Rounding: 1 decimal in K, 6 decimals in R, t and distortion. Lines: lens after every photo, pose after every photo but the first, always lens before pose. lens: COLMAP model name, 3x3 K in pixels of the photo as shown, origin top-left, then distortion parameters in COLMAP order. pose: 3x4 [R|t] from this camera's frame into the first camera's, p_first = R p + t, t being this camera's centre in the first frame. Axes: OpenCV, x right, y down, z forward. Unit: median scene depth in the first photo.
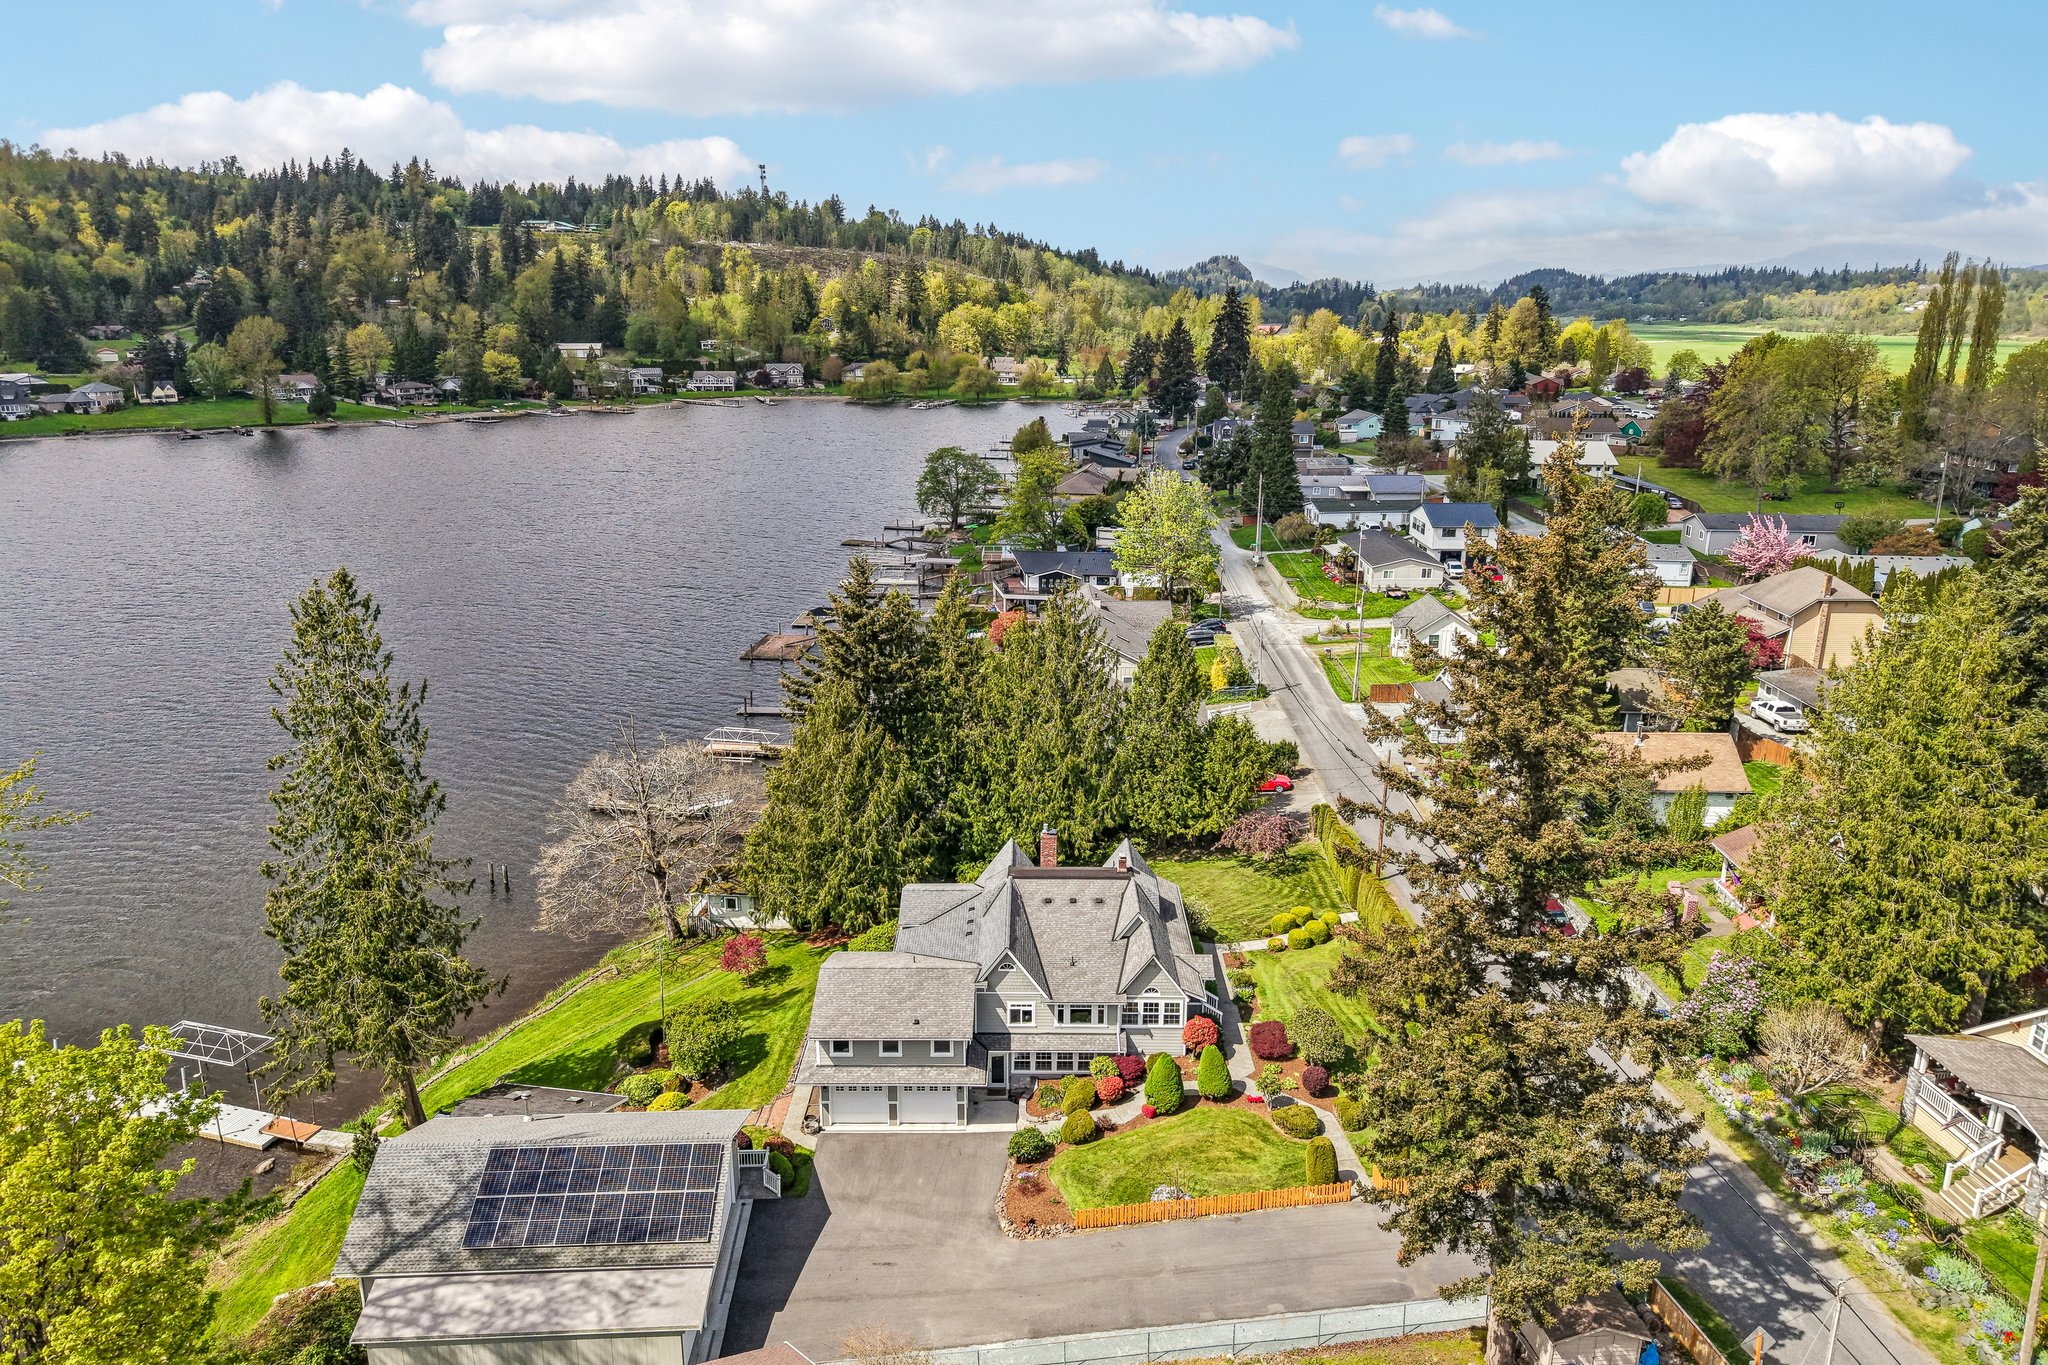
lens RADIAL K [[1382.0, 0, 1032.4], [0, 1382.0, 700.0], [0, 0, 1]] dist [0.044386, -0.054541]
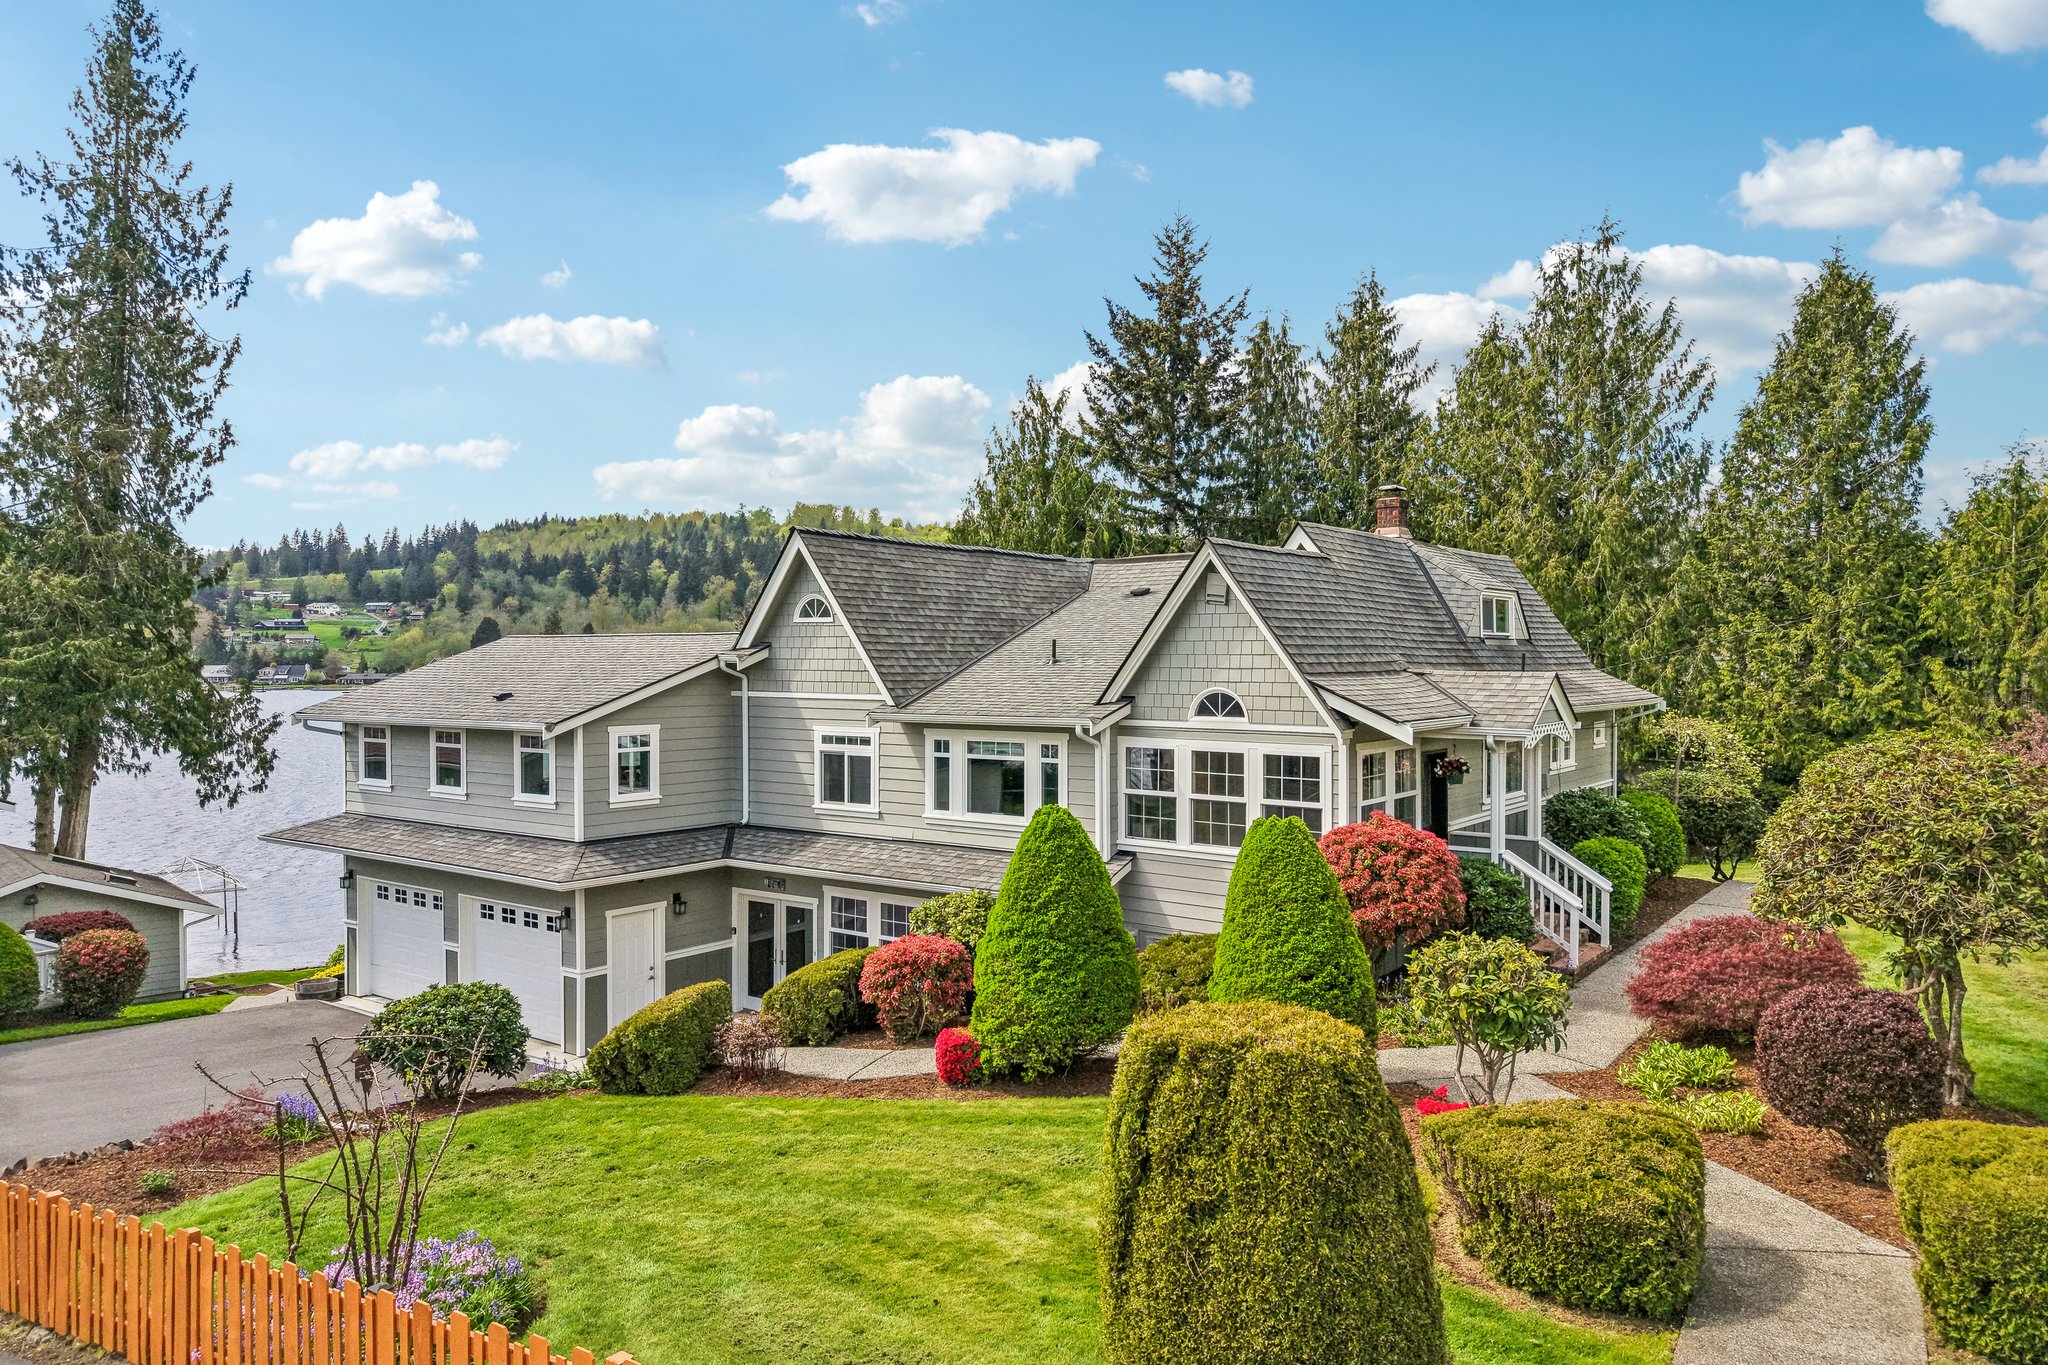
lens RADIAL K [[1382.0, 0, 1032.4], [0, 1382.0, 700.0], [0, 0, 1]] dist [0.044386, -0.054541]
pose [[0.802737, 0.011398, -0.596225, 0.032028], [-0.162840, 0.966008, -0.200776, 0.039805], [0.573670, 0.258259, 0.777306, 0.114545]]
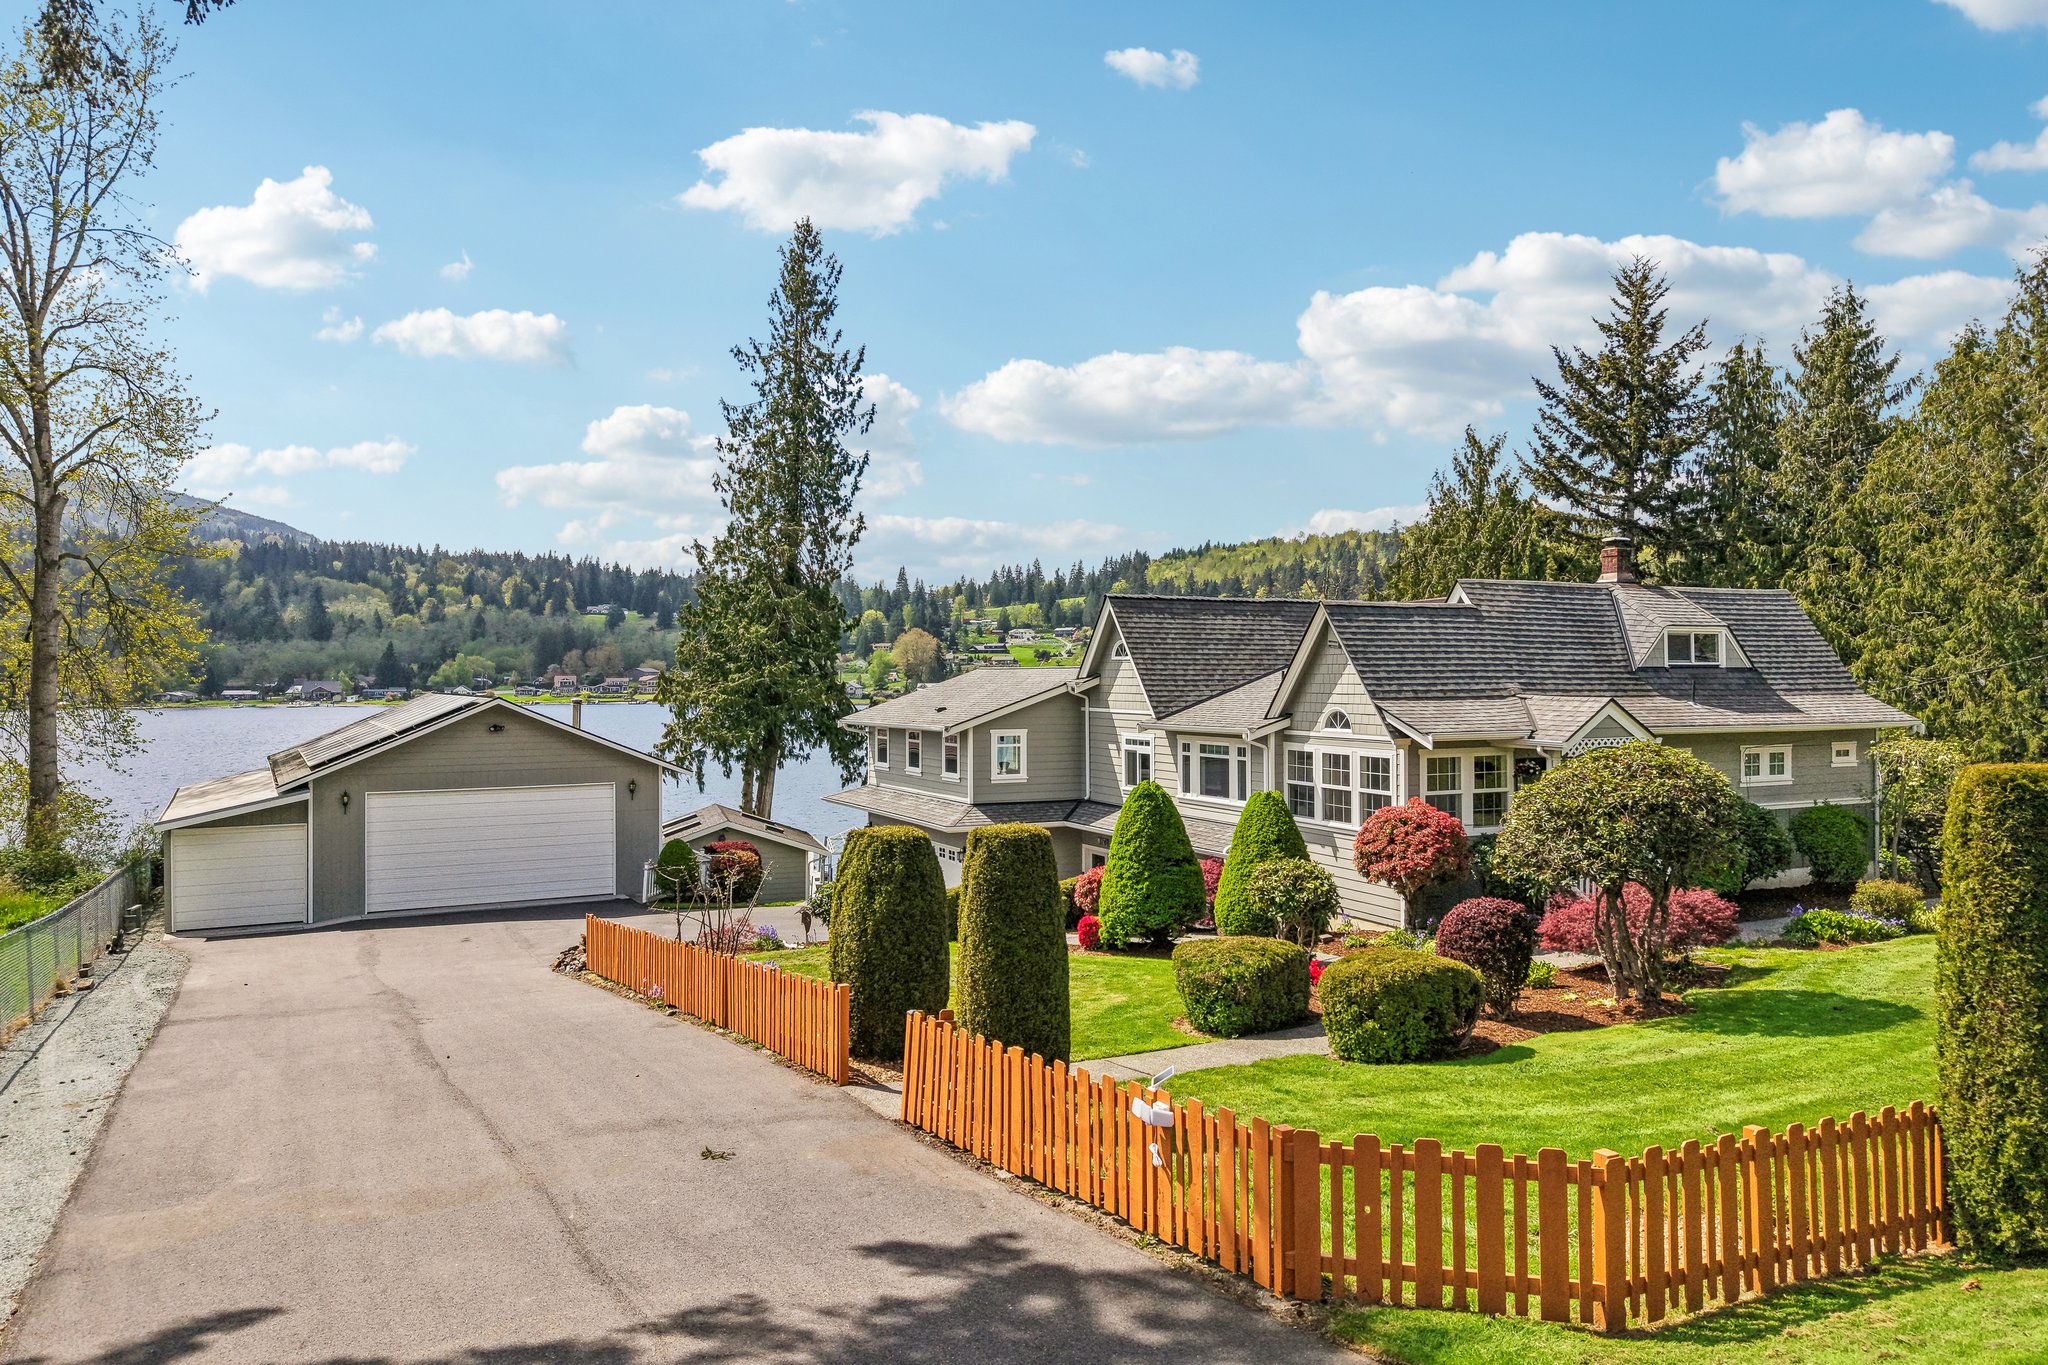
lens RADIAL K [[1382.0, 0, 1032.4], [0, 1382.0, 700.0], [0, 0, 1]] dist [0.044386, -0.054541]
pose [[0.444708, 0.007569, -0.895644, 0.056601], [-0.246558, 0.962365, -0.114289, 0.039652], [0.861071, 0.271653, 0.429838, 0.114061]]
